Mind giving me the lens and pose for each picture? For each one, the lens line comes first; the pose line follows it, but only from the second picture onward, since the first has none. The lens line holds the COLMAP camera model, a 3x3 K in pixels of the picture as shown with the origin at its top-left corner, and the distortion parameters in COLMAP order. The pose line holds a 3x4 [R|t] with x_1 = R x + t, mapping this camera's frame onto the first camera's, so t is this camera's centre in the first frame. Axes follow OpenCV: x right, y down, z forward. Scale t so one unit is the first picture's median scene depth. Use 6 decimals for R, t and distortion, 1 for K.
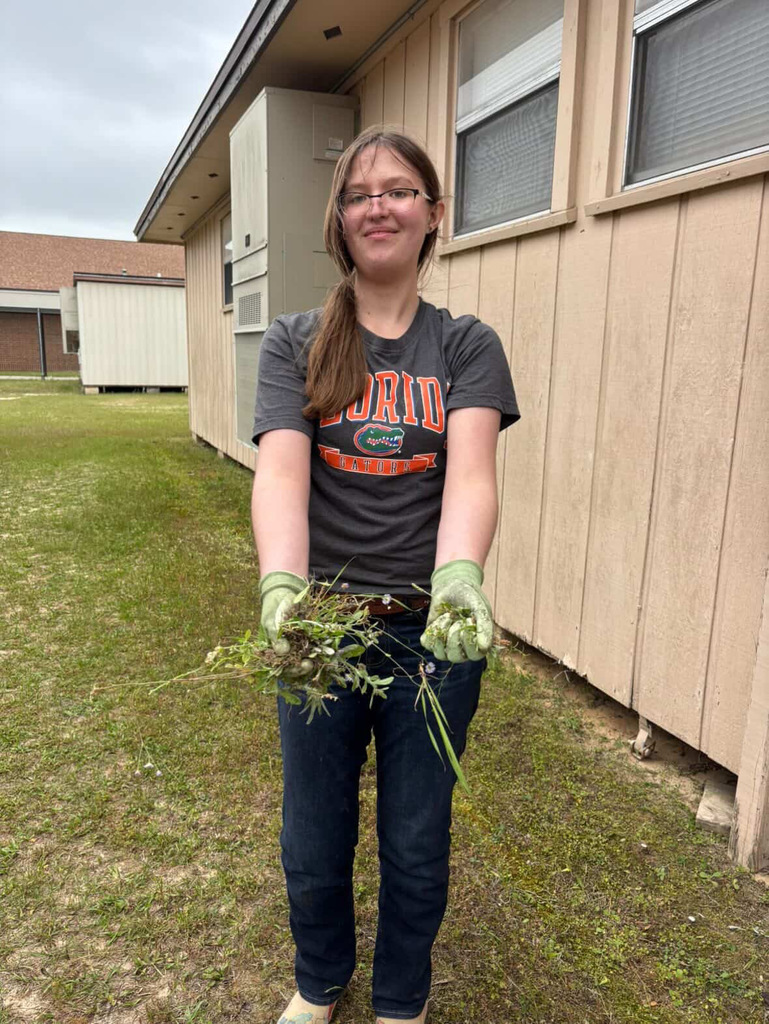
lens RADIAL K [[759.6, 0, 385.1], [0, 759.6, 512.2], [0, 0, 1]] dist [-0.008274, -0.003537]
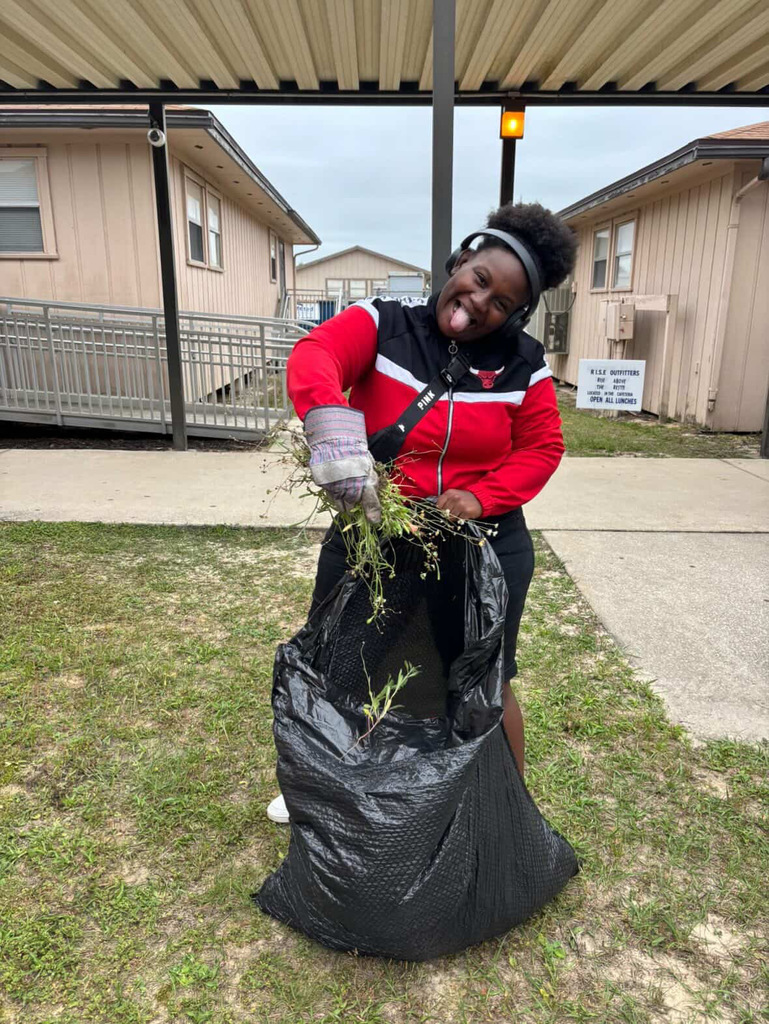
lens RADIAL K [[759.6, 0, 383.5], [0, 759.6, 513.6], [0, 0, 1]] dist [-0.008274, -0.003537]
pose [[0.367991, -0.274710, 0.888323, -2.282025], [0.196334, 0.956777, 0.214547, 0.220753], [-0.908865, 0.095456, 0.406020, -1.383295]]
